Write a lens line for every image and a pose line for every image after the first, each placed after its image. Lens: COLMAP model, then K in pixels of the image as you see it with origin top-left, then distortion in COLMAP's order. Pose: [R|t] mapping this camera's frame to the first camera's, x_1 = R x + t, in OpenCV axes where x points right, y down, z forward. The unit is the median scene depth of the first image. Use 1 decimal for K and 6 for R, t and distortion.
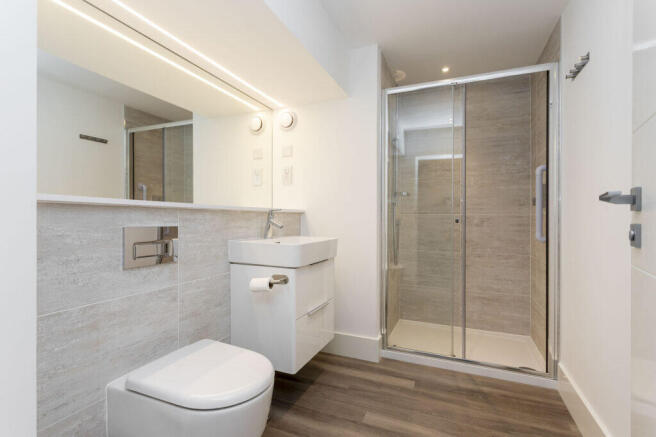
lens RADIAL K [[315.7, 0, 328.0], [0, 315.7, 218.5], [0, 0, 1]] dist [0.001780, 0.000093]
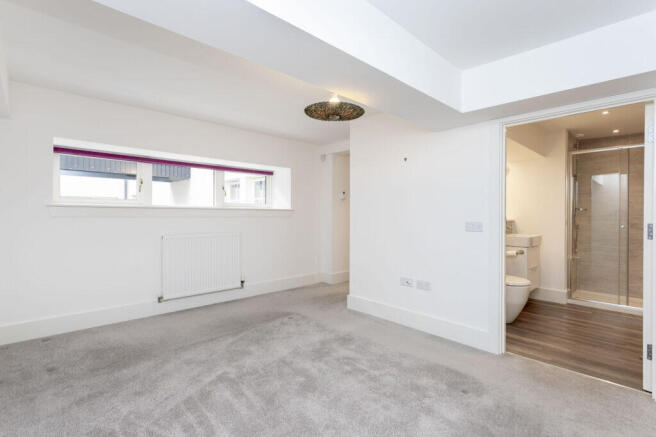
lens RADIAL K [[315.7, 0, 328.0], [0, 315.7, 218.5], [0, 0, 1]] dist [0.001780, 0.000093]
pose [[0.914773, 0.003222, -0.403956, -0.319178], [-0.000034, 0.999969, 0.007898, -0.047610], [0.403969, -0.007211, 0.914744, -1.080643]]
